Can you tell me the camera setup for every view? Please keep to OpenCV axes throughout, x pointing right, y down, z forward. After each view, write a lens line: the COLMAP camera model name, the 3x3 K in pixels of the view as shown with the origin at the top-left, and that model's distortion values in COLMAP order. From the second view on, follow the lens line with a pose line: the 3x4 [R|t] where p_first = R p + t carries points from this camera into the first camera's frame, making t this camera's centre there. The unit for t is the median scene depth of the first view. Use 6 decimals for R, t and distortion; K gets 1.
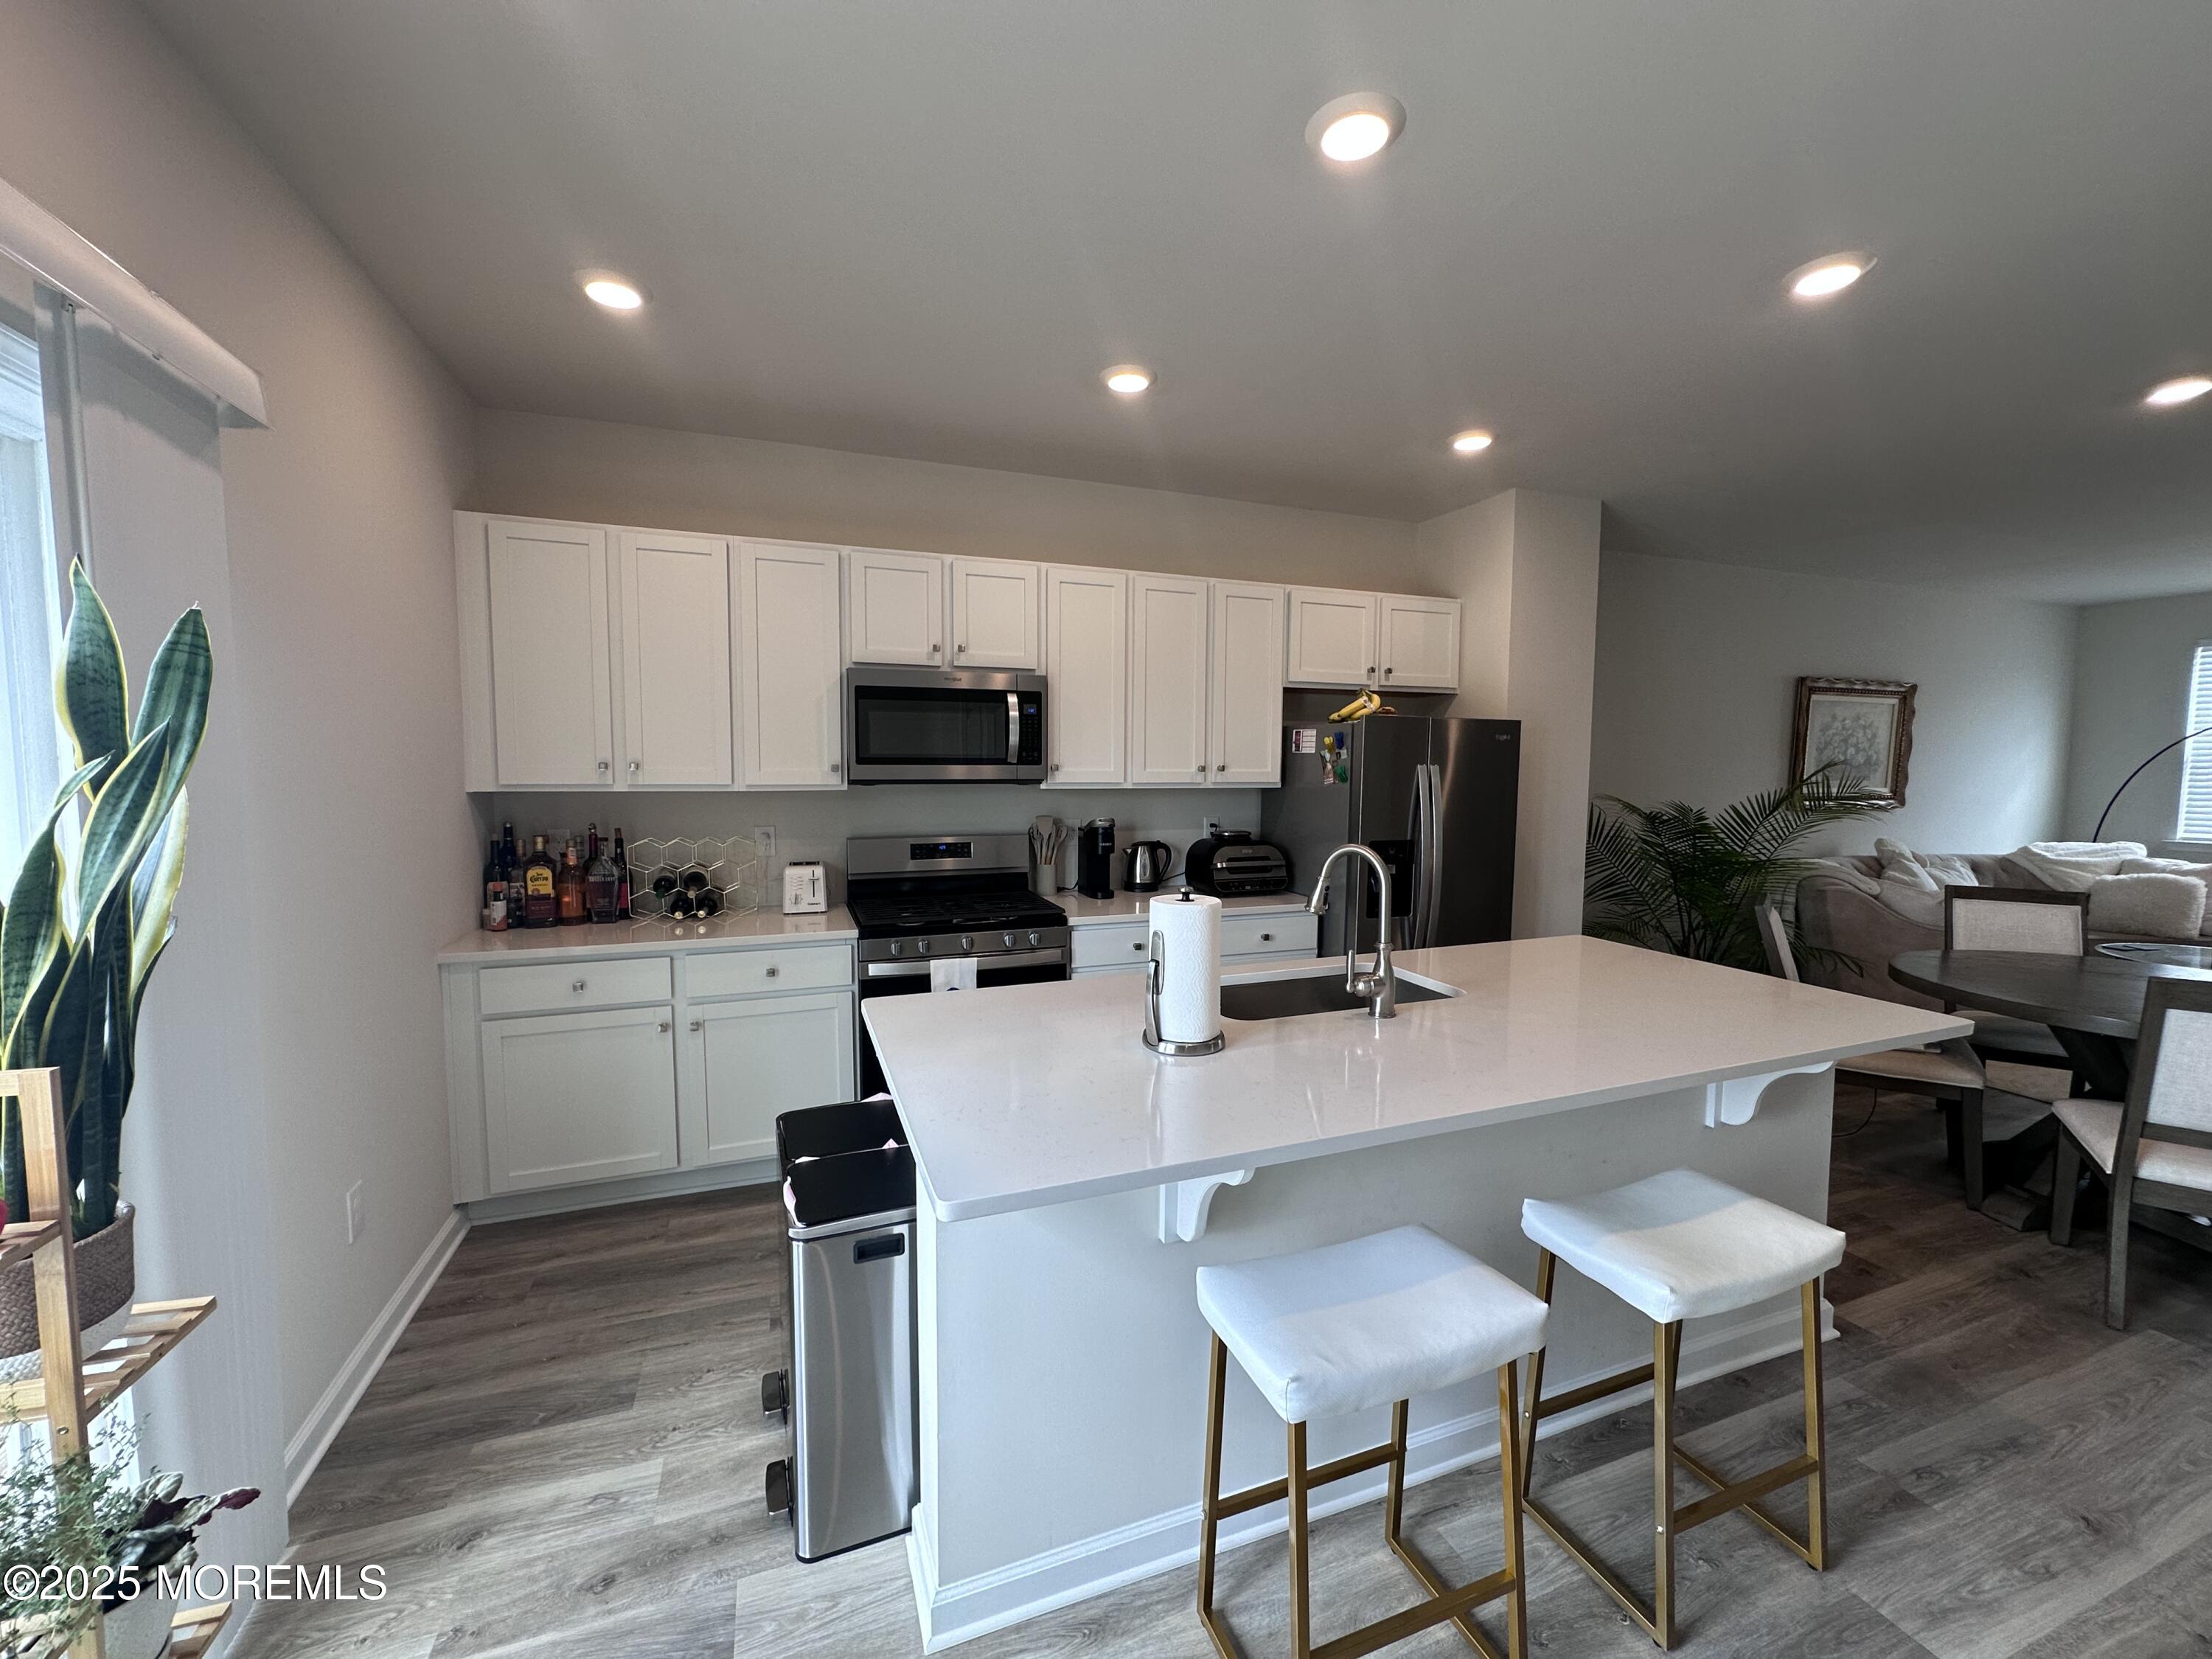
lens RADIAL K [[885.1, 0, 1106.0], [0, 885.1, 829.5], [0, 0, 1]] dist [-0.002678, 0.000619]
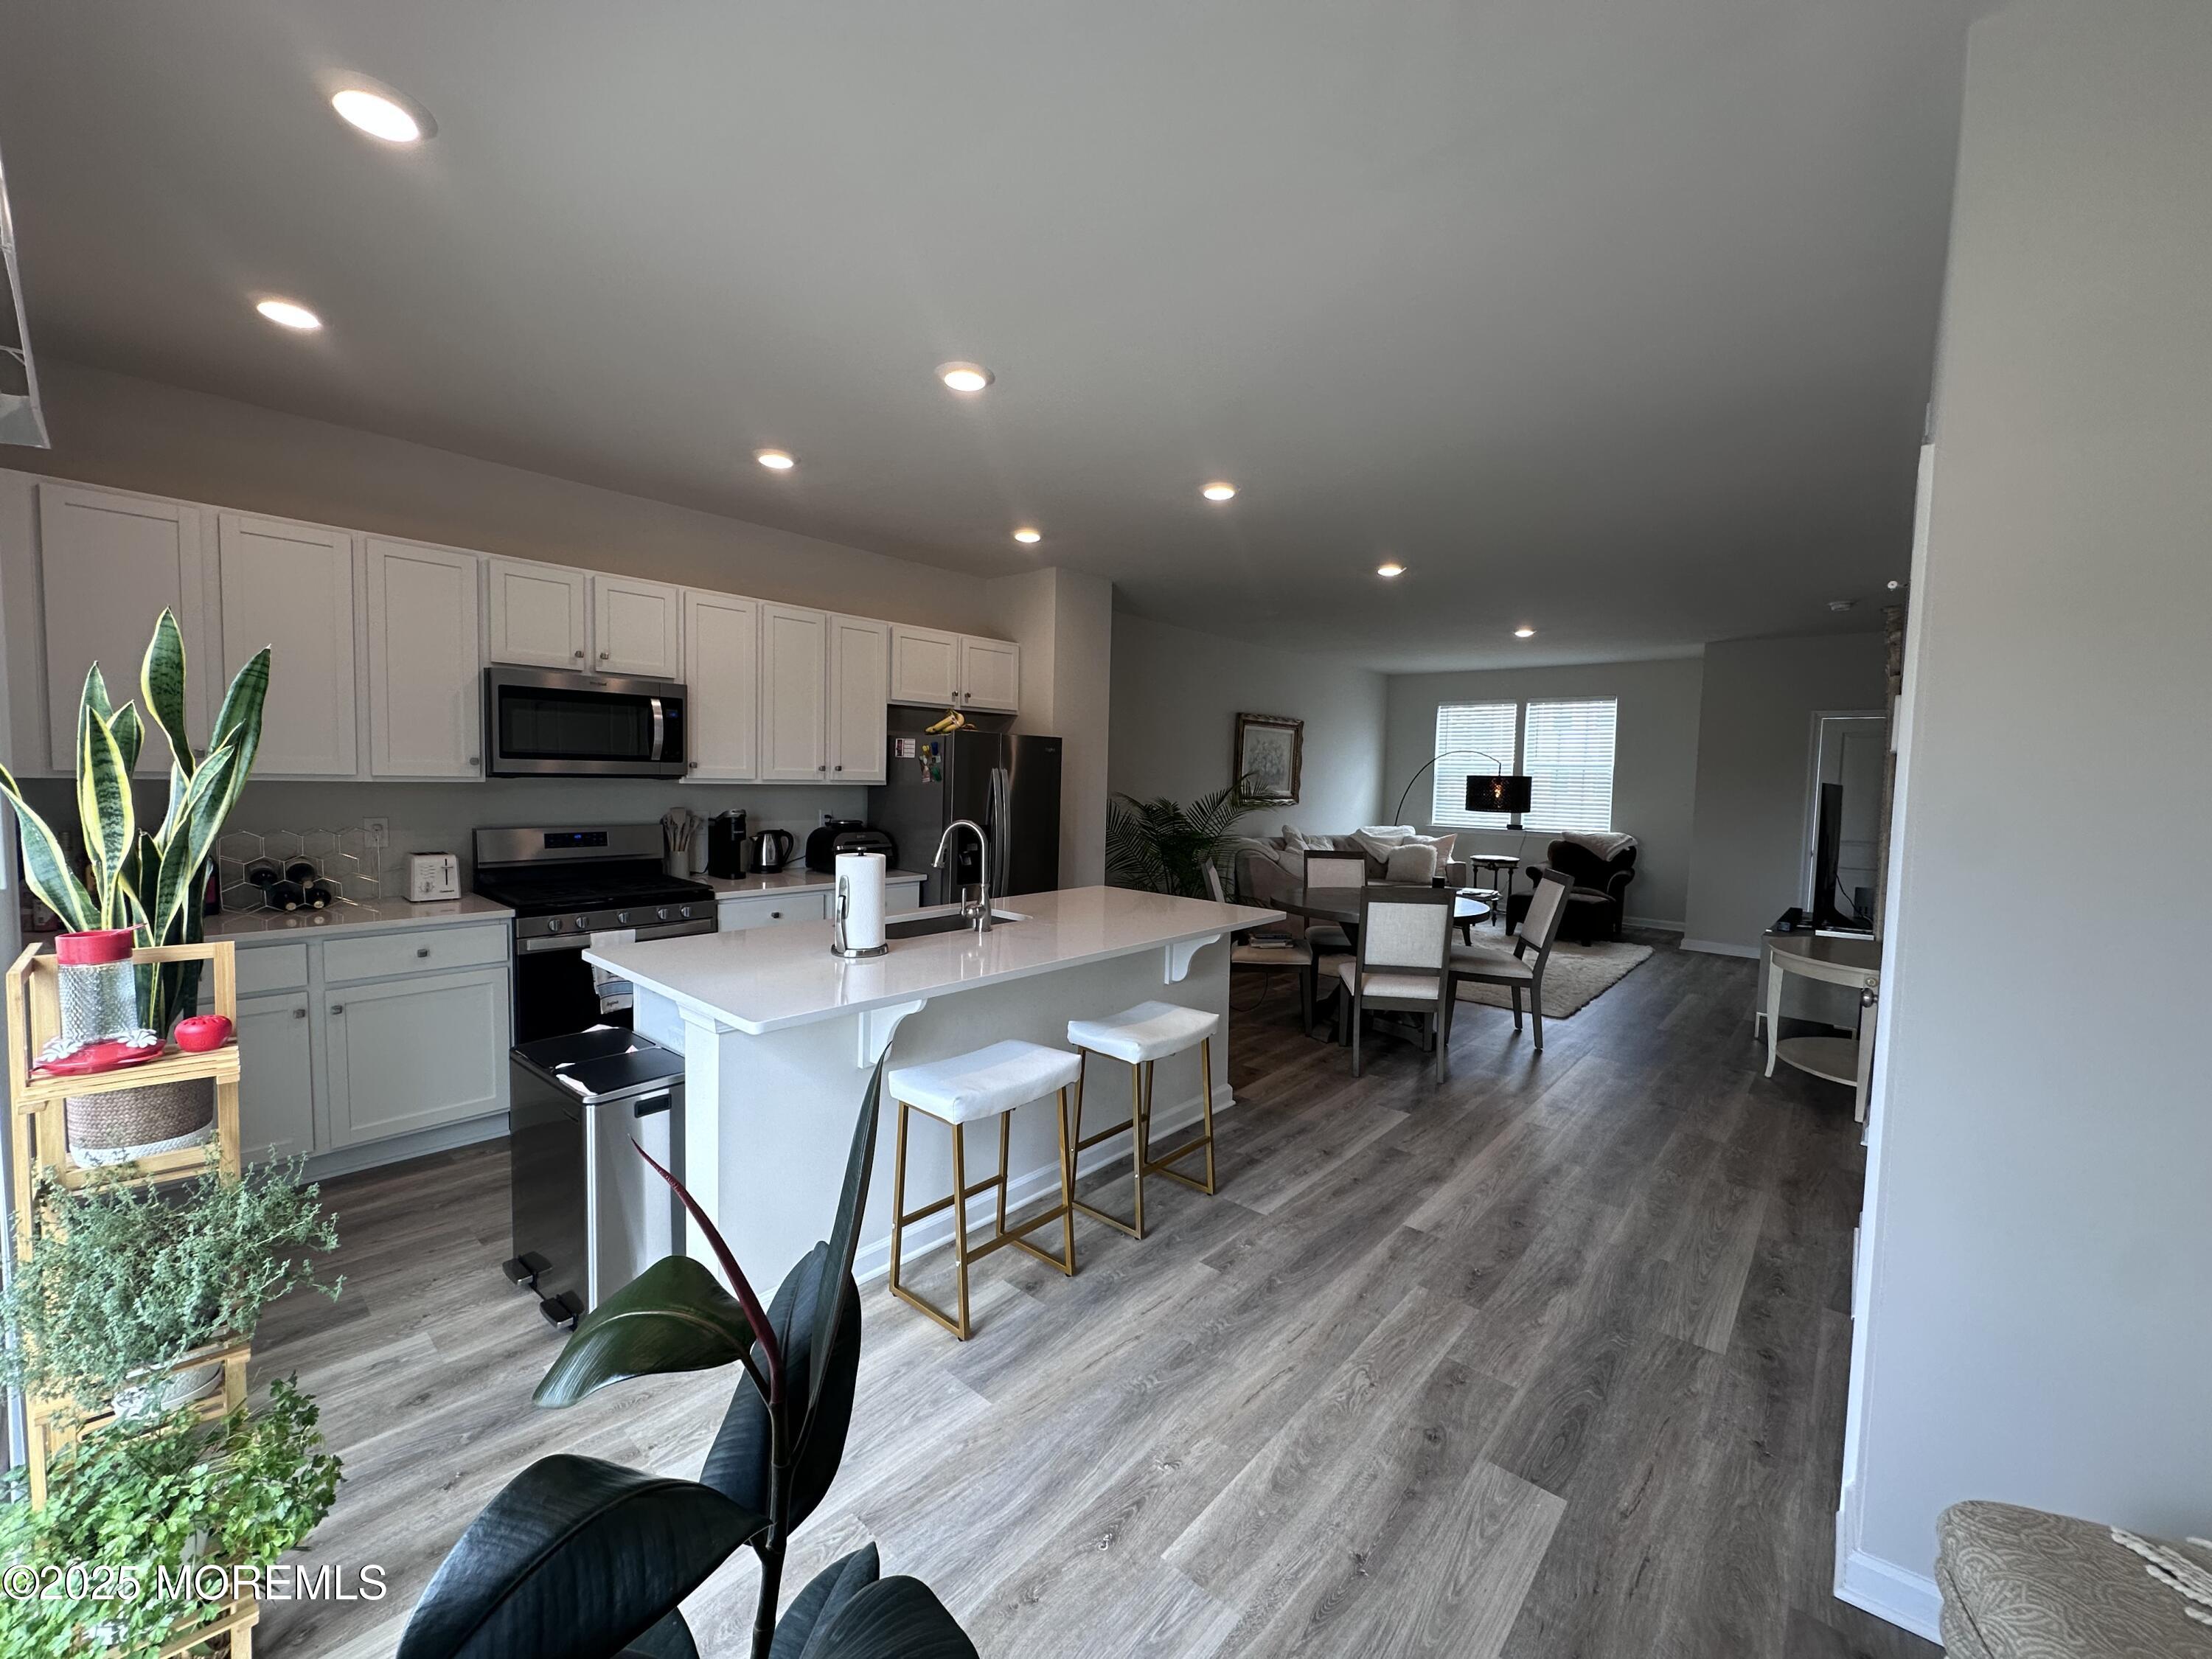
lens RADIAL K [[885.1, 0, 1106.0], [0, 885.1, 829.5], [0, 0, 1]] dist [-0.002678, 0.000619]
pose [[0.883385, -0.013147, 0.468464, -0.127040], [0.014568, 0.999894, 0.000590, 0.021220], [-0.468422, 0.006303, 0.883482, -0.268126]]
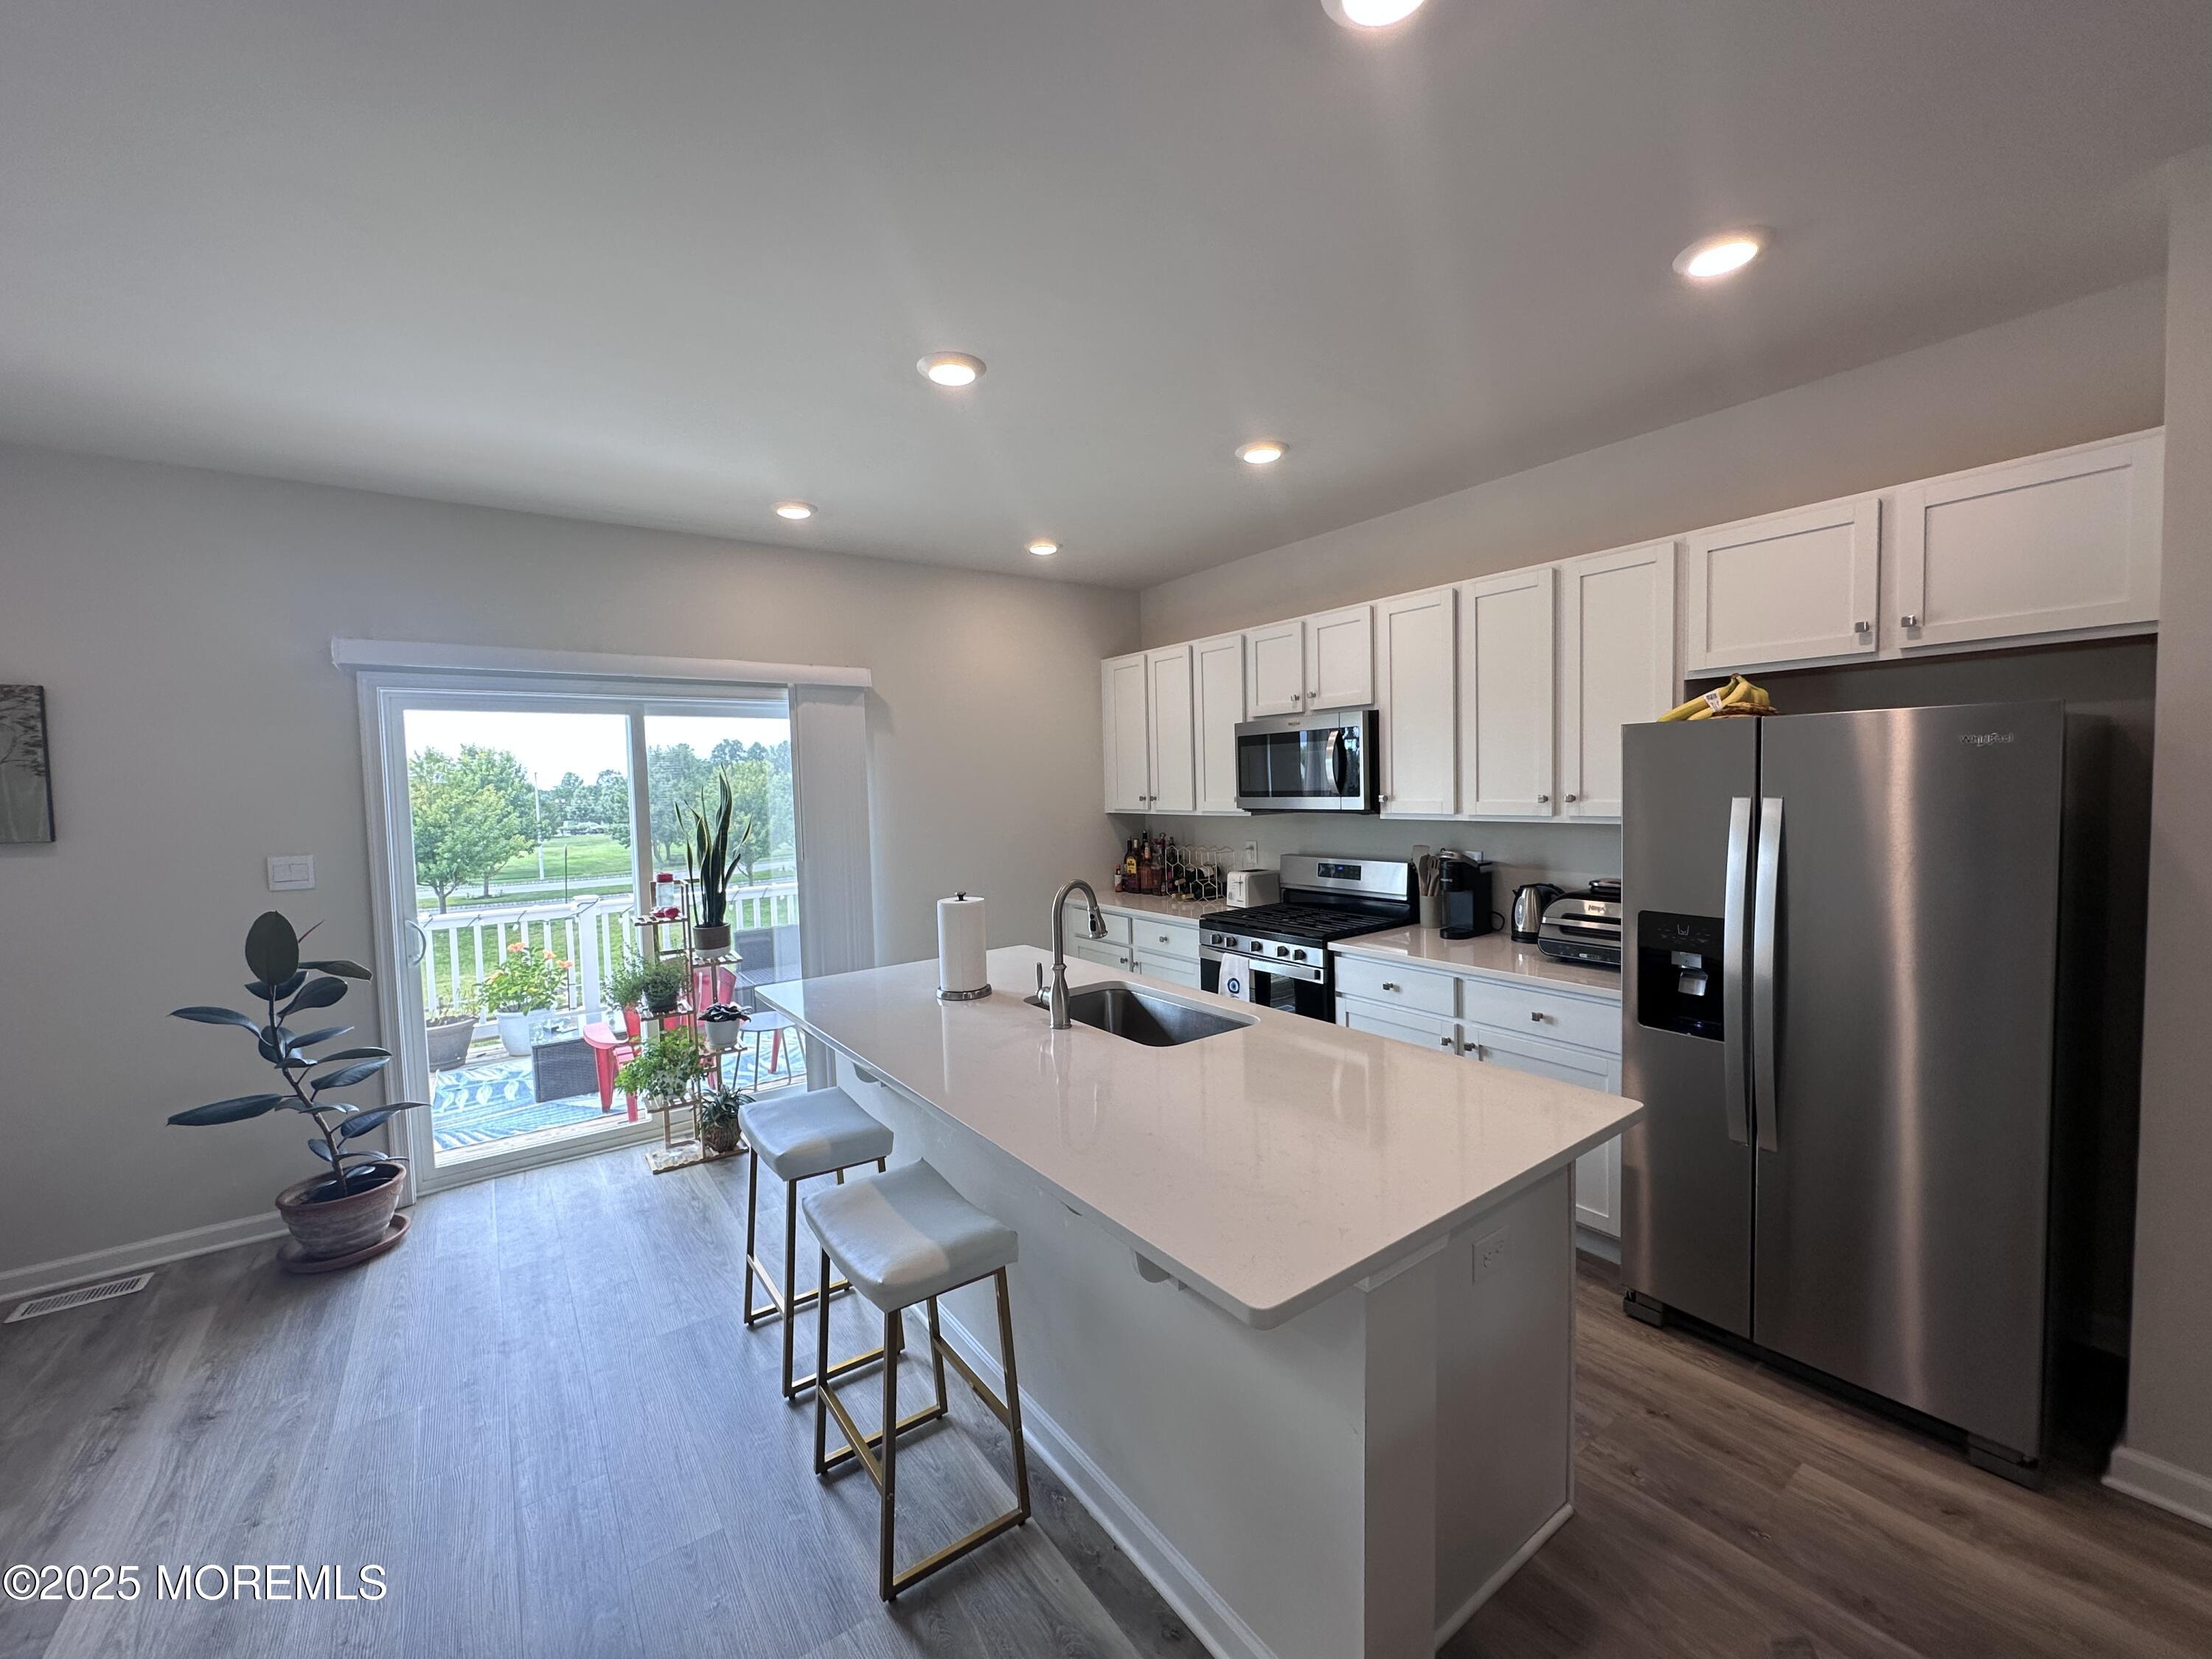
lens RADIAL K [[885.1, 0, 1106.0], [0, 885.1, 829.5], [0, 0, 1]] dist [-0.002678, 0.000619]
pose [[0.264943, 0.040678, -0.963406, 0.863201], [-0.044111, 0.998575, 0.030032, -0.052150], [0.963255, 0.034540, 0.266359, 0.440045]]
